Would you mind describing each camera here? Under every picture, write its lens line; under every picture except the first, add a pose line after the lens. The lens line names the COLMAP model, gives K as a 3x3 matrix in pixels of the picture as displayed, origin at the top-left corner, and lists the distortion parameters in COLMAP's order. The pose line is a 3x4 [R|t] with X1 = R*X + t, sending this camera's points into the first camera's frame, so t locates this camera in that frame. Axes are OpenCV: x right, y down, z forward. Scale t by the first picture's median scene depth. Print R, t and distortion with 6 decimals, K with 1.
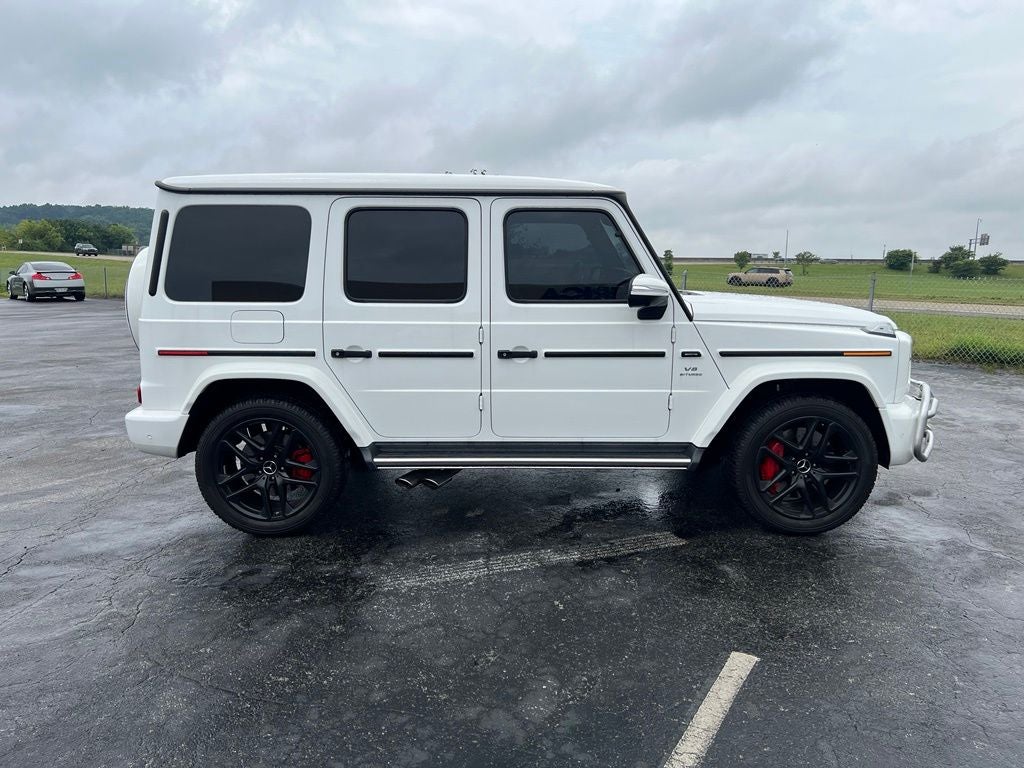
lens RADIAL K [[769.5, 0, 516.3], [0, 769.5, 384.0], [0, 0, 1]] dist [0.061298, -0.073805]
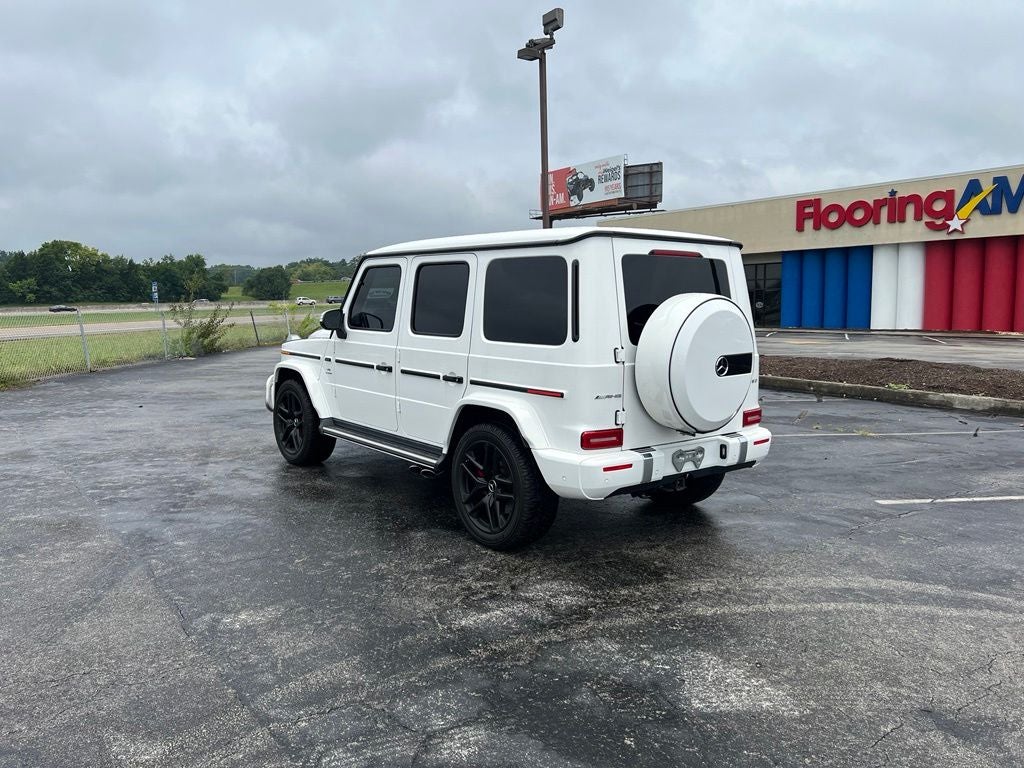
lens RADIAL K [[770.1, 0, 503.8], [0, 770.1, 388.5], [0, 0, 1]] dist [0.056556, -0.068795]
pose [[0.630102, 0.100871, -0.769932, 1.249967], [-0.148760, 0.988842, 0.007808, -0.045876], [0.762129, 0.109616, 0.638078, 0.278391]]
